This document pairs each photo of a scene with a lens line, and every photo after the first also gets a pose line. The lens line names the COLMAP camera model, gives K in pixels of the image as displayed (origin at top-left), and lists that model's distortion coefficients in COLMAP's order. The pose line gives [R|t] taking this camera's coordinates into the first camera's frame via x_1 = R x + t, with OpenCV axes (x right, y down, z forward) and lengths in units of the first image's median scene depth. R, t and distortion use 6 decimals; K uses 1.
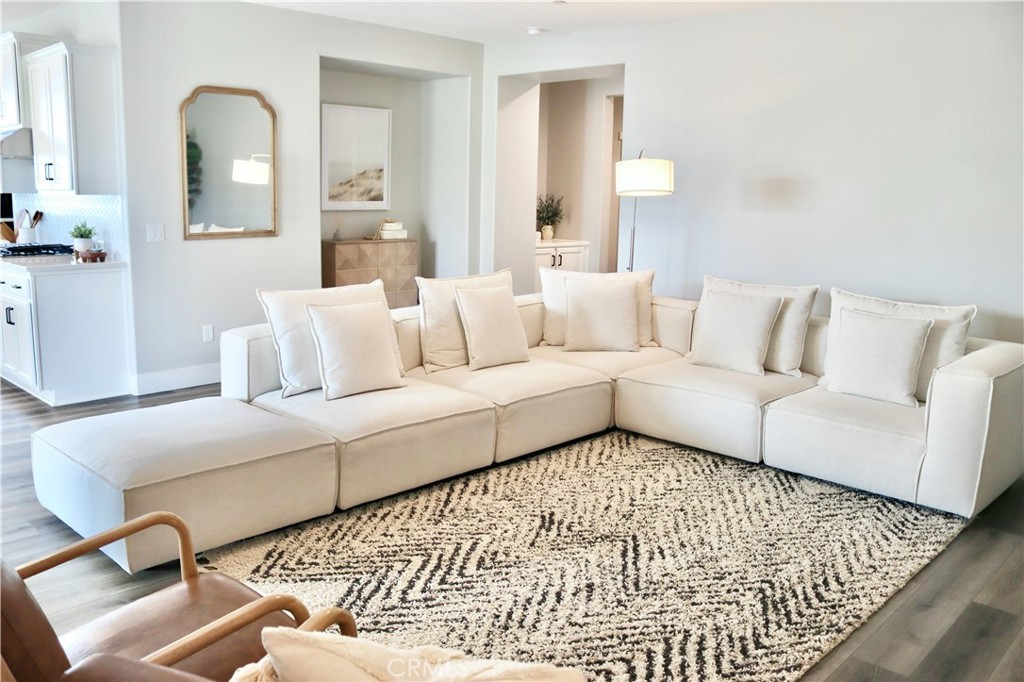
lens RADIAL K [[864.8, 0, 512.0], [0, 864.8, 341.0], [0, 0, 1]] dist [-0.100894, 0.003628]
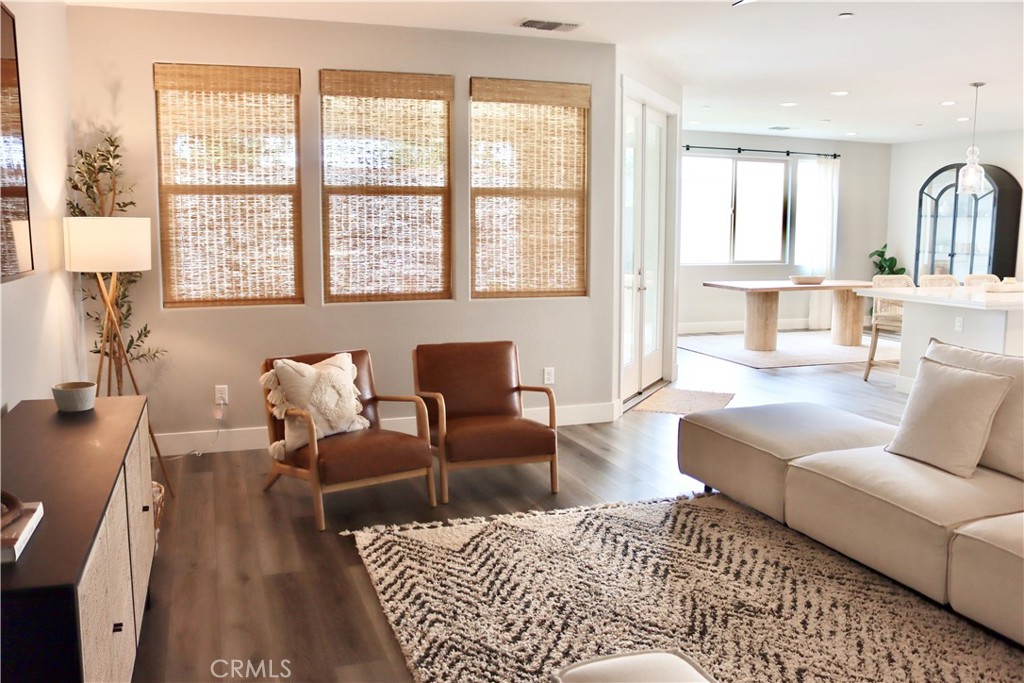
lens RADIAL K [[864.8, 0, 512.0], [0, 864.8, 341.5], [0, 0, 1]] dist [-0.100894, 0.003628]
pose [[-0.448802, 0.100635, -0.887947, 1.095488], [-0.166977, 0.966695, 0.193957, -0.224053], [0.877893, 0.235315, -0.417051, 1.301826]]
